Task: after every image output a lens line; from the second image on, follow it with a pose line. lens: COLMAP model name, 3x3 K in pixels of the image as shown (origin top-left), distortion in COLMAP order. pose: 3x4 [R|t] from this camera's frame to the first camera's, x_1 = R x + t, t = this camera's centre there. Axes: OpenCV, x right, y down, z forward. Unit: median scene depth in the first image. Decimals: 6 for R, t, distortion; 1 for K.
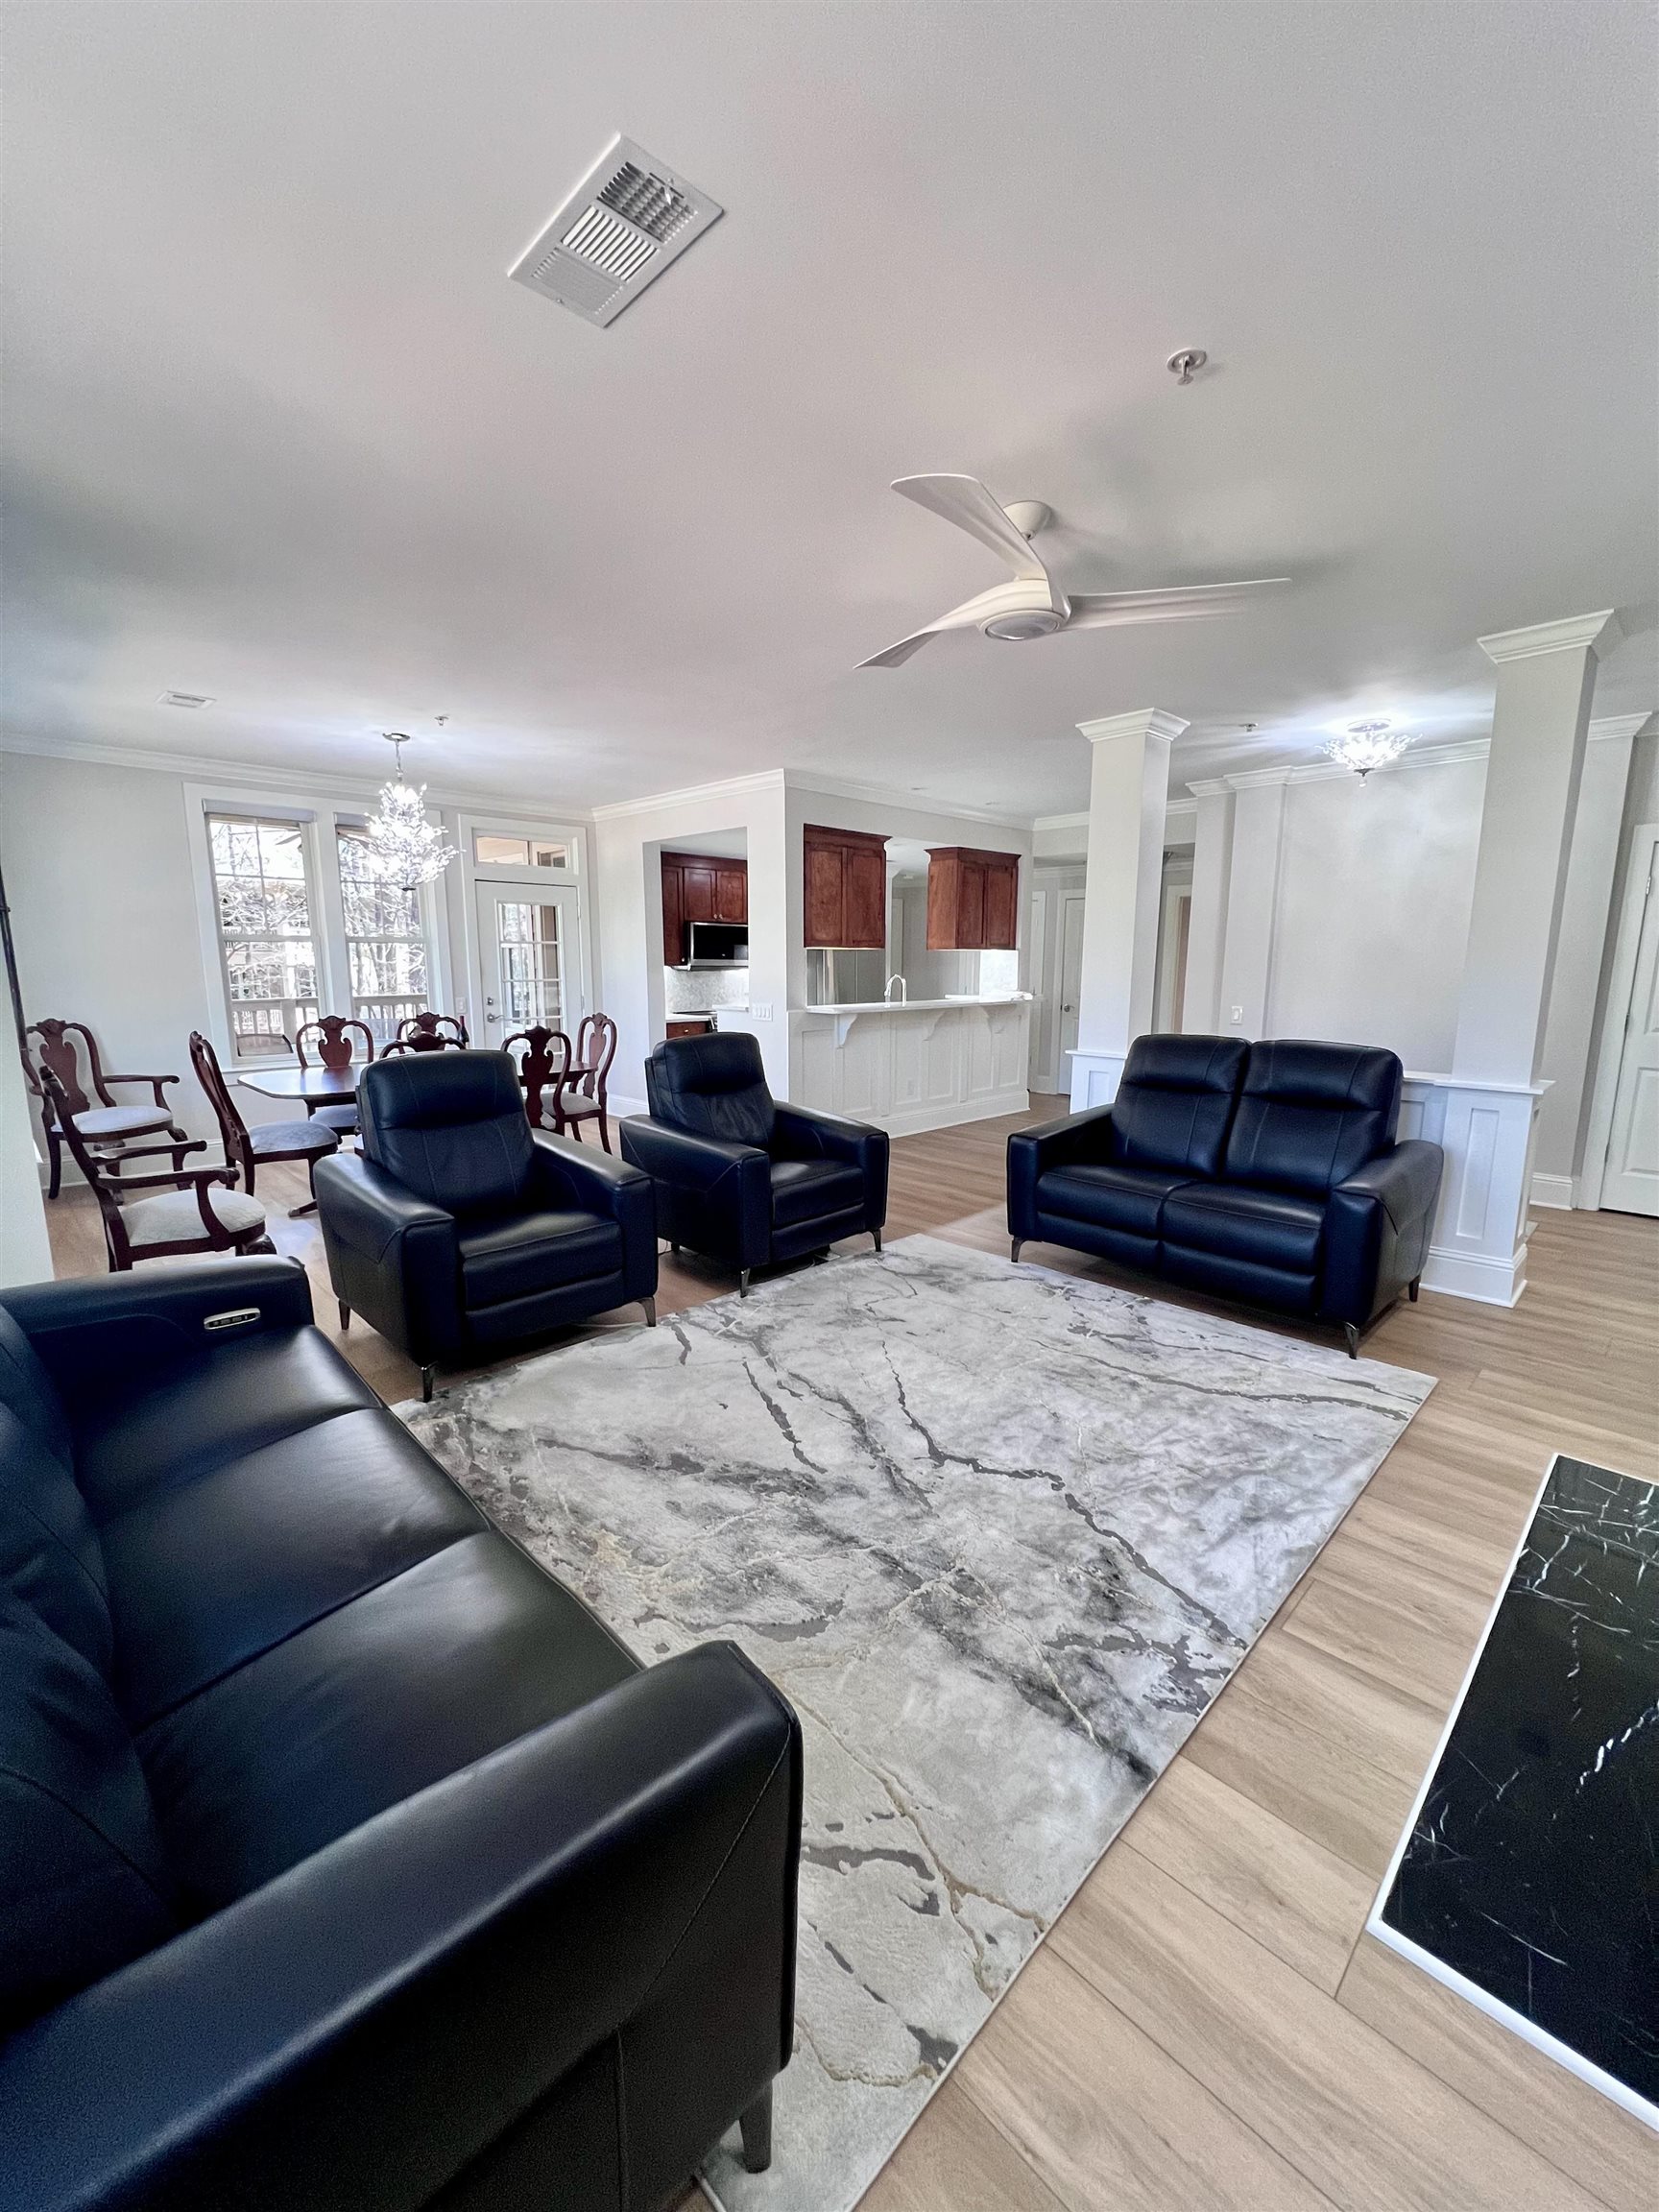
lens RADIAL K [[887.3, 0, 829.0], [0, 887.3, 1099.6], [0, 0, 1]] dist [0.000023, 0.000324]
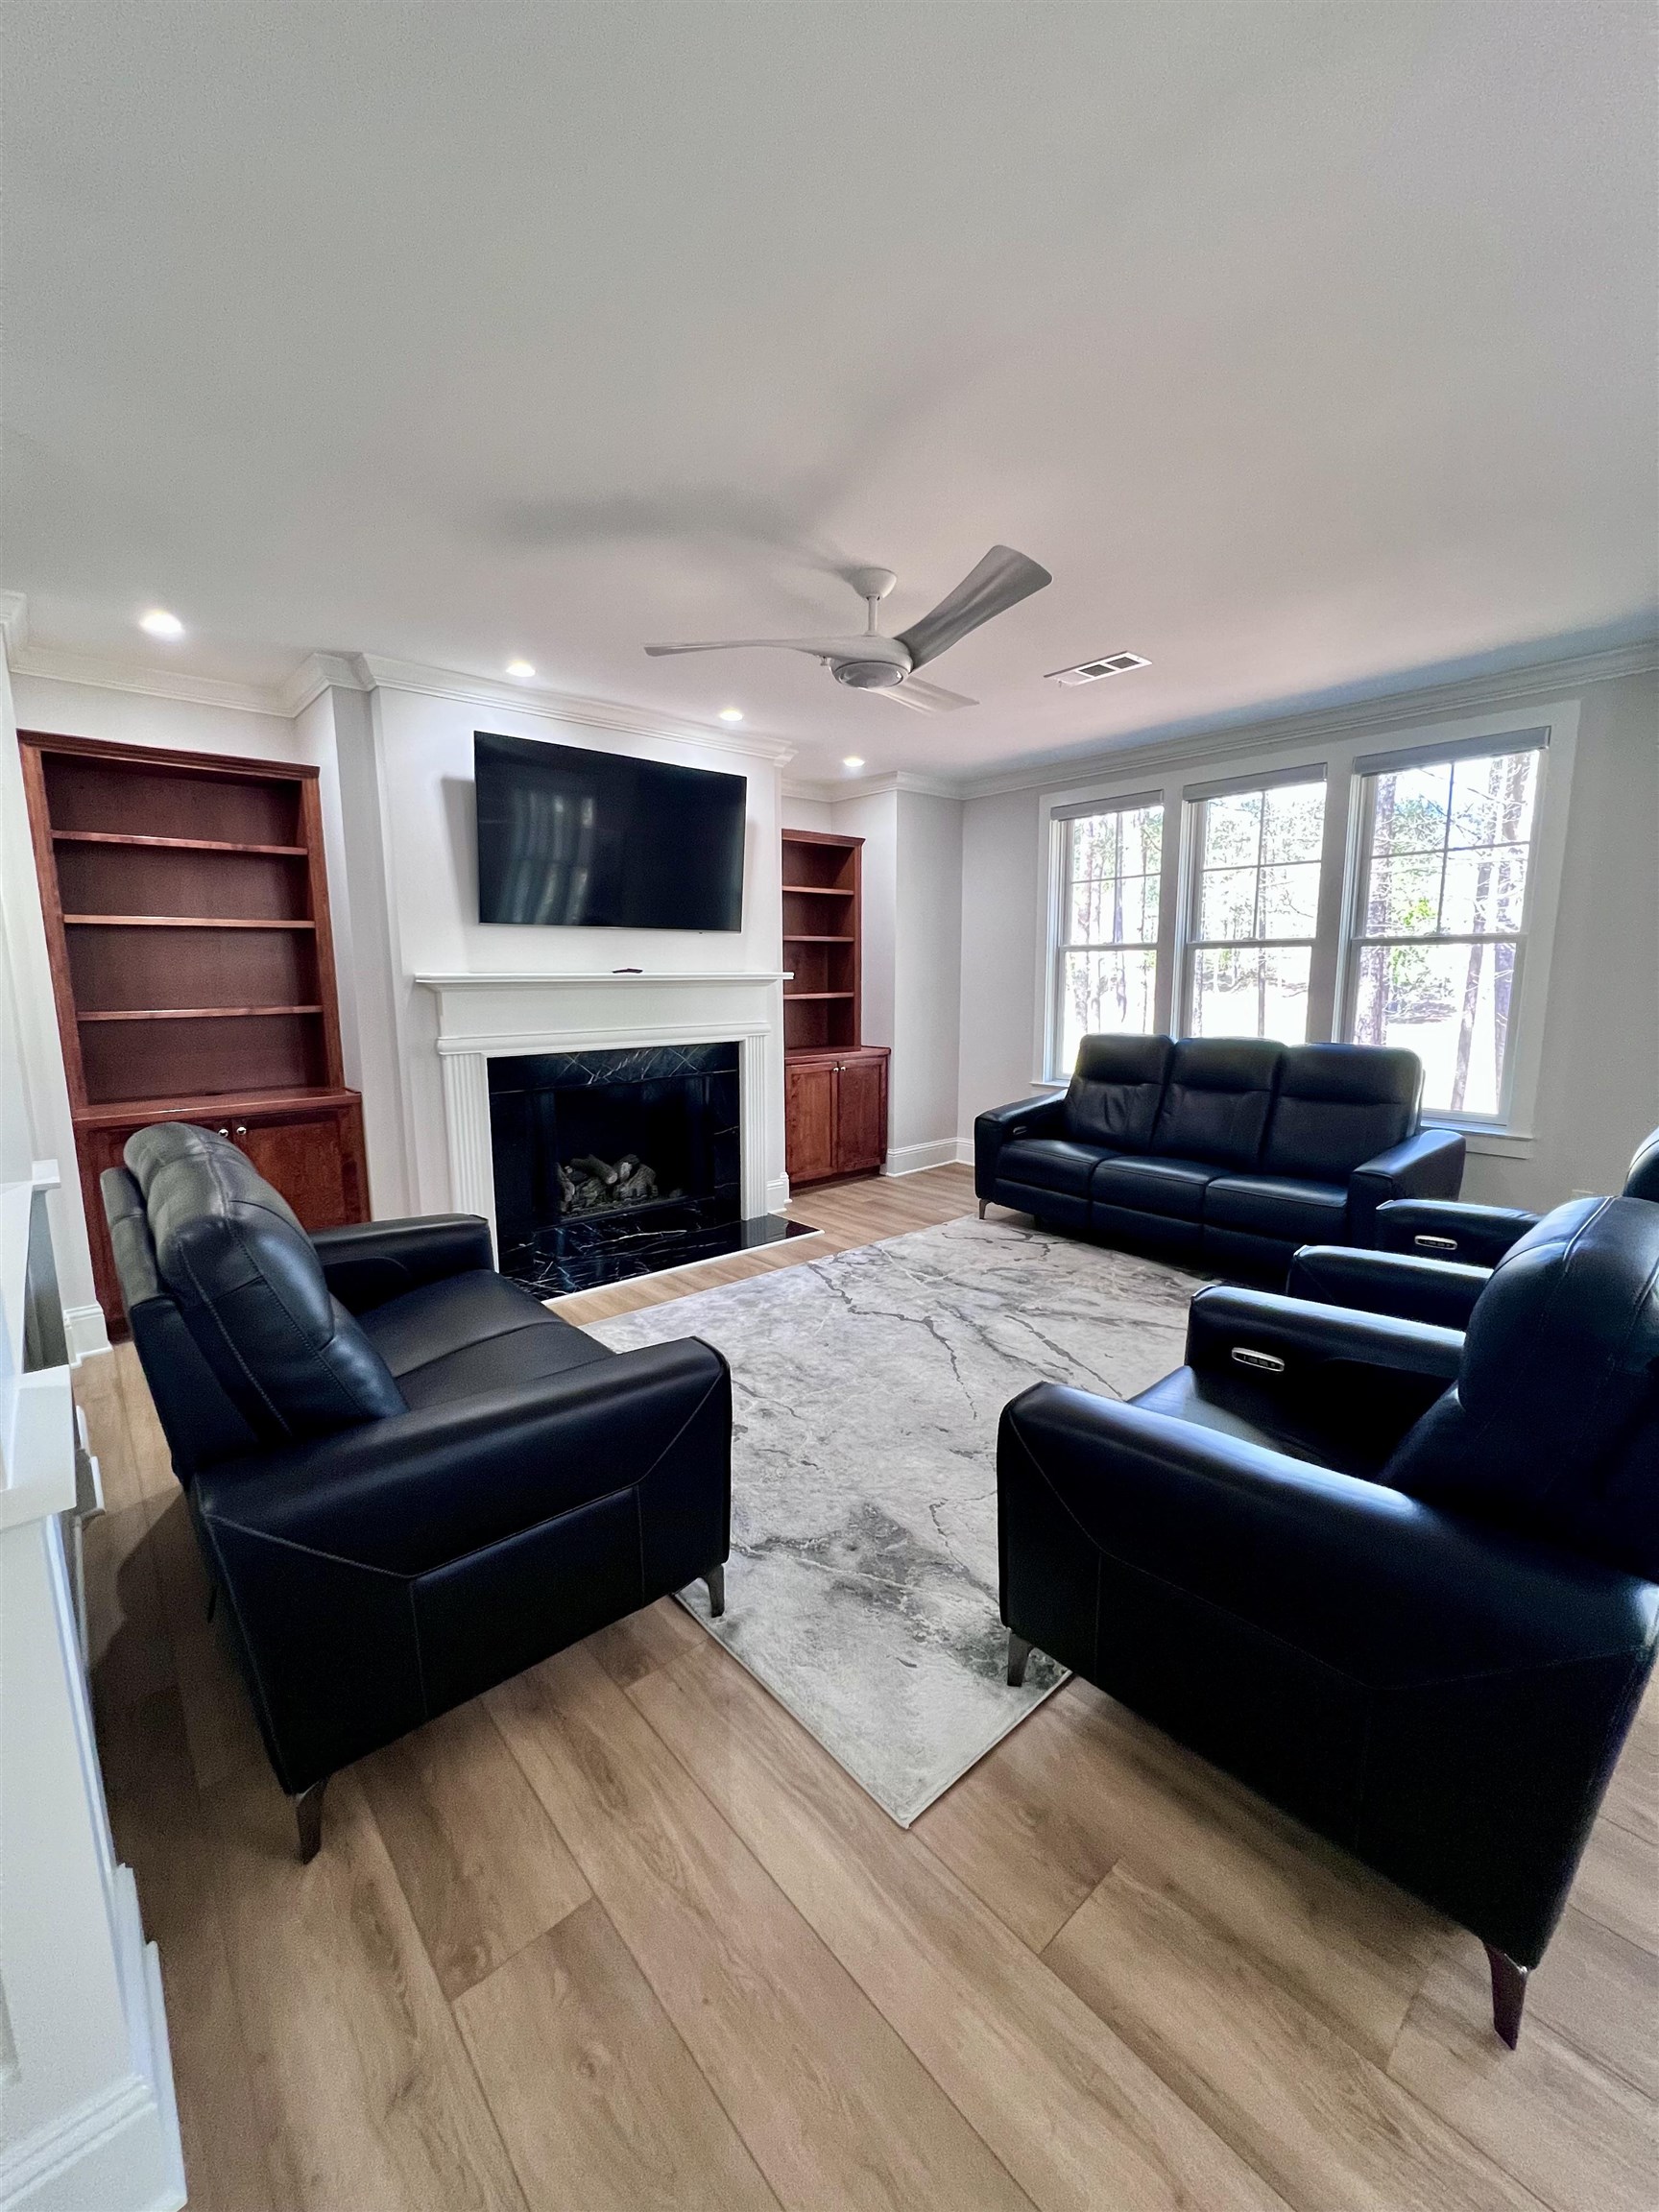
lens RADIAL K [[887.3, 0, 822.5], [0, 887.3, 1109.4], [0, 0, 1]] dist [0.000023, 0.000324]
pose [[-0.998376, -0.005817, 0.056662, 0.166350], [0.012122, 0.950281, 0.311156, -0.284758], [-0.055655, 0.311338, -0.948668, 1.773964]]
